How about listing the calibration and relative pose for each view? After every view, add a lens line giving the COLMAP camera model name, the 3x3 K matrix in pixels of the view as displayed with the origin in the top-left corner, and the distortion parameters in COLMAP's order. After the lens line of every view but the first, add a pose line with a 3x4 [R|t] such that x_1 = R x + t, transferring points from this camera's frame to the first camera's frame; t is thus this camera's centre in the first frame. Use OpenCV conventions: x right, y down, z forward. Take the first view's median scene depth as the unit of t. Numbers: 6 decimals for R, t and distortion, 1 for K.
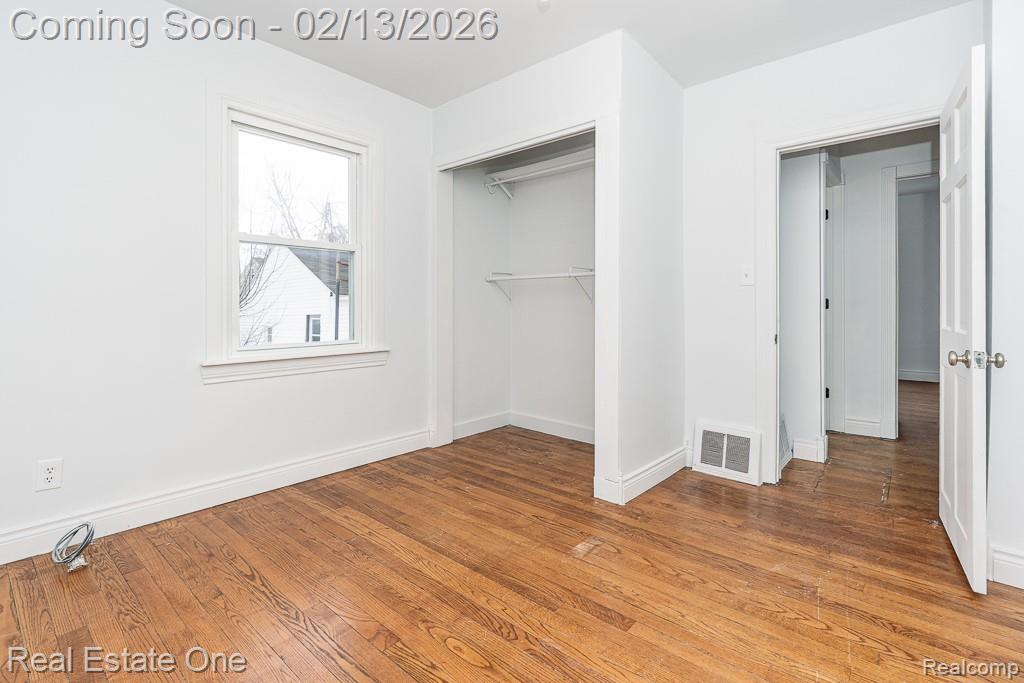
lens RADIAL K [[469.7, 0, 495.6], [0, 469.7, 312.4], [0, 0, 1]] dist [-0.001544, 0.000019]
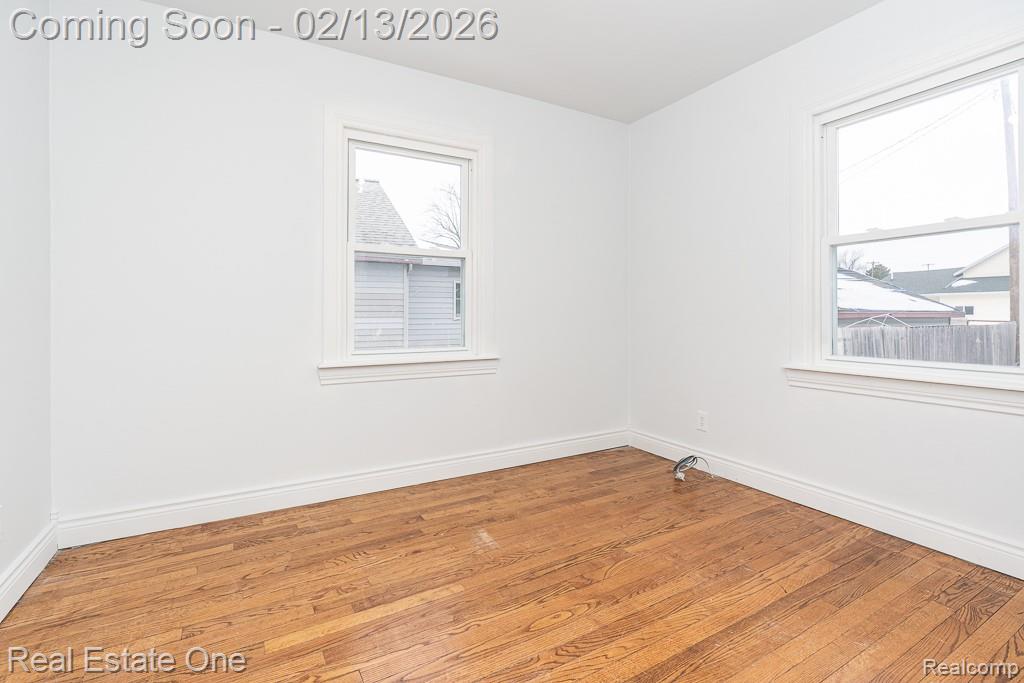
lens RADIAL K [[469.7, 0, 522.0], [0, 469.7, 305.9], [0, 0, 1]] dist [-0.001544, 0.000019]
pose [[-0.280295, -0.014113, -0.959810, 0.717664], [-0.008668, 0.999888, -0.012171, -0.014024], [0.959875, 0.004908, -0.280386, 0.848201]]
